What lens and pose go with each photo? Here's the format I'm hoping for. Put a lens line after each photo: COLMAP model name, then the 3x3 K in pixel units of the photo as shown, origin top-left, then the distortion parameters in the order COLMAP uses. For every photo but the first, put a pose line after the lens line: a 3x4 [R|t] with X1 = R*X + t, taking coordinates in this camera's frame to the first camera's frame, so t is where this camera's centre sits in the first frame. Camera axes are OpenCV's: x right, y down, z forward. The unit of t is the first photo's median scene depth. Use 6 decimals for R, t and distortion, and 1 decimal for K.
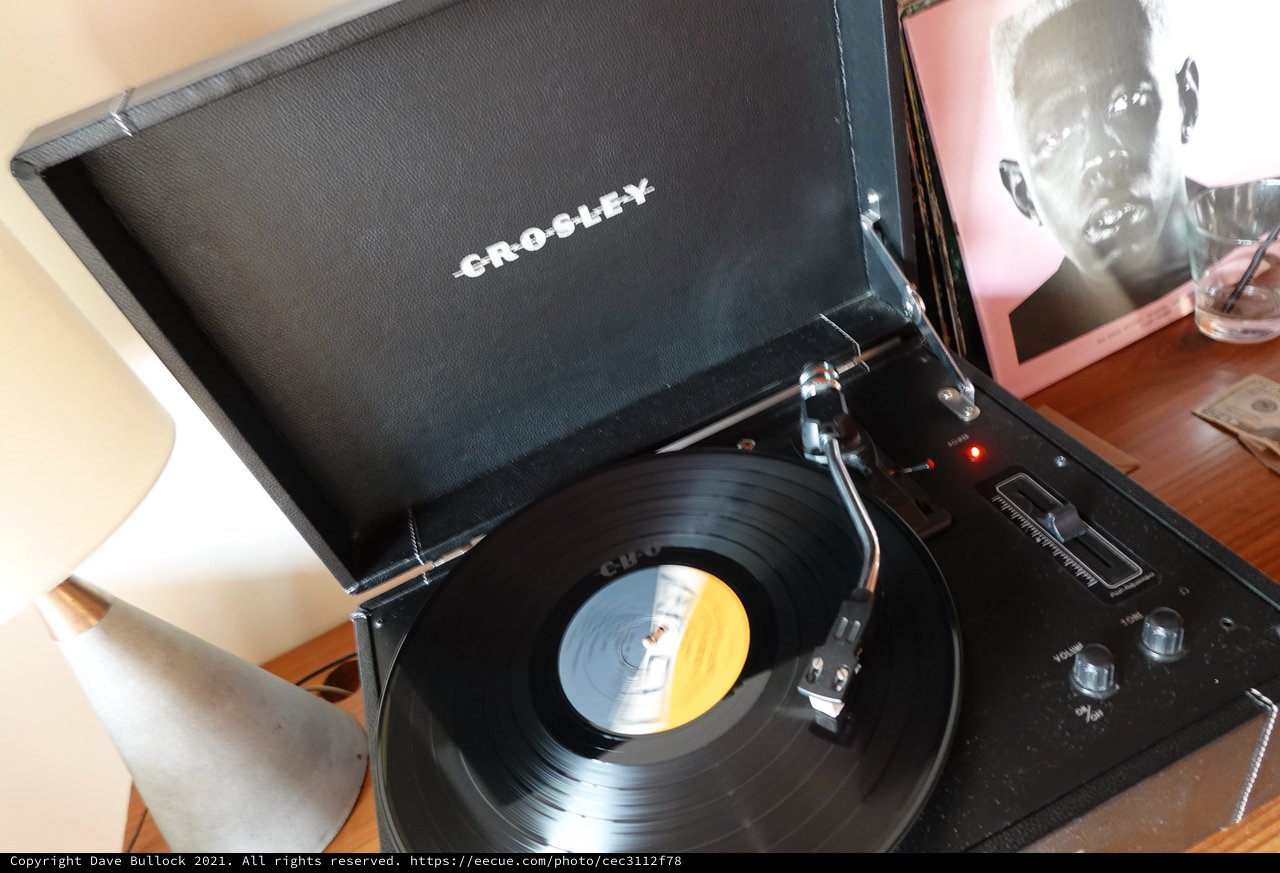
lens RADIAL K [[846.8, 0, 640.3], [0, 846.8, 438.4], [0, 0, 1]] dist [-0.002769, -0.003233]
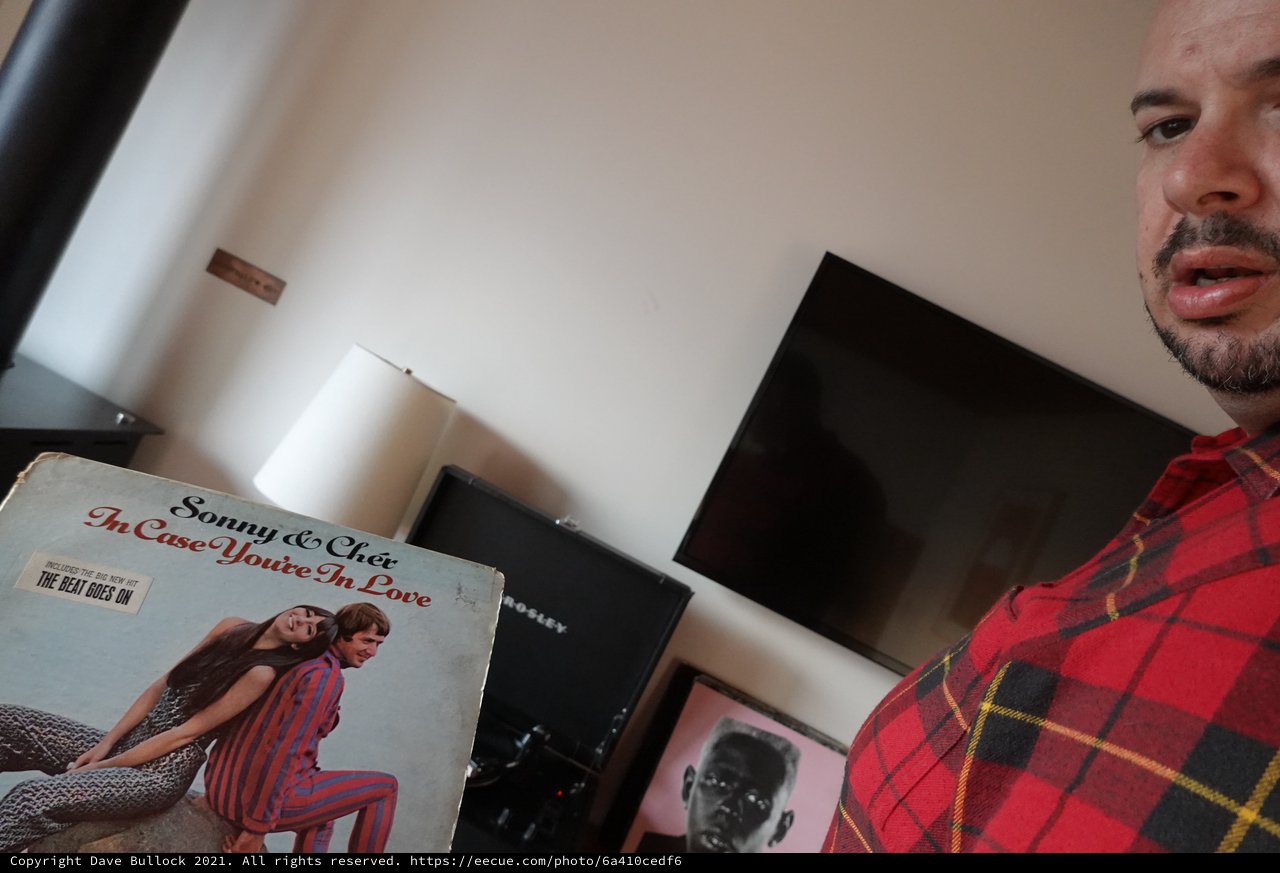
lens RADIAL K [[846.8, 0, 637.9], [0, 846.8, 423.6], [0, 0, 1]] dist [-0.002769, -0.003233]
pose [[0.652482, 0.639826, -0.406067, 0.646393], [-0.746242, 0.449244, -0.491227, 0.419576], [-0.131877, 0.623540, 0.770588, -1.132404]]
